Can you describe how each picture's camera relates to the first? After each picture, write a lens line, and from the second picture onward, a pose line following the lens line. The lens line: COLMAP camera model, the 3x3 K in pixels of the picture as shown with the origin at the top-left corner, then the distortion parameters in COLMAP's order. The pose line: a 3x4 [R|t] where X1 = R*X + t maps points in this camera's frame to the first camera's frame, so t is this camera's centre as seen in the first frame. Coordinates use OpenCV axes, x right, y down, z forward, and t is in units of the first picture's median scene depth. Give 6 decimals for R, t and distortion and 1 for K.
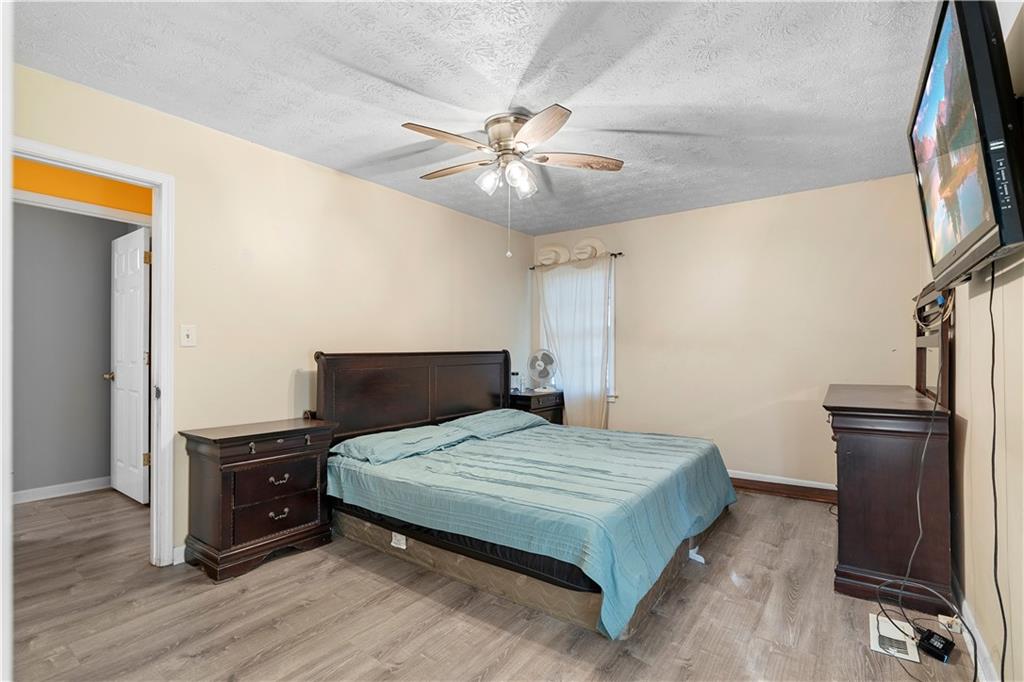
lens RADIAL K [[469.7, 0, 515.2], [0, 469.7, 341.4], [0, 0, 1]] dist [-0.000449, 0.000182]
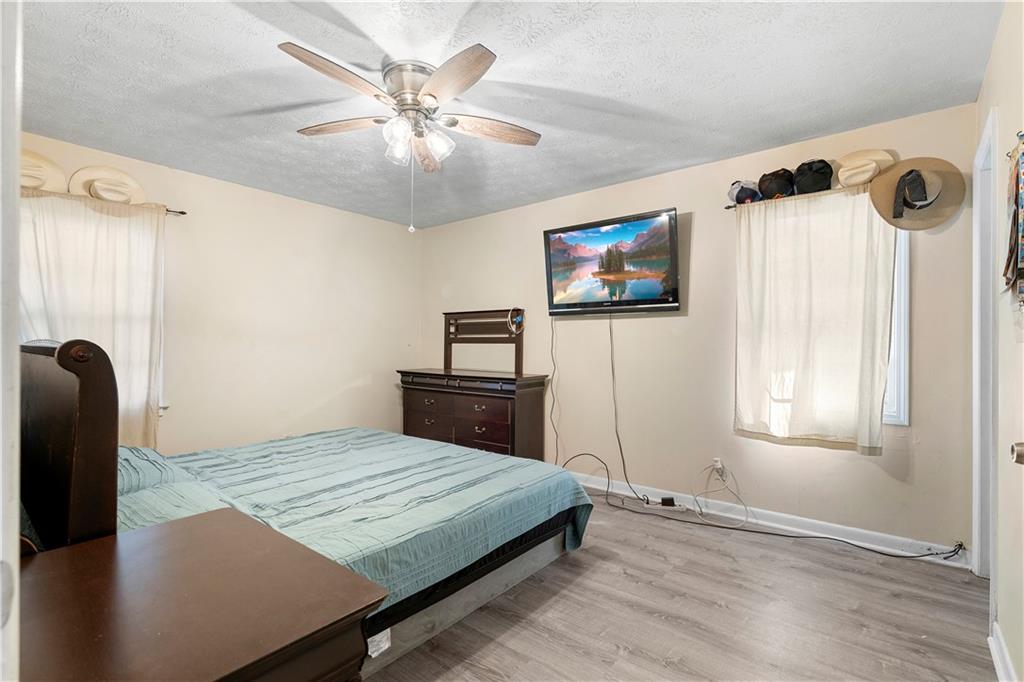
lens RADIAL K [[469.7, 0, 515.2], [0, 469.7, 341.4], [0, 0, 1]] dist [-0.000449, 0.000182]
pose [[0.059600, 0.014616, 0.998115, -0.925441], [-0.022867, 0.999650, -0.013273, 0.027367], [-0.997960, -0.022033, 0.059913, 0.842005]]
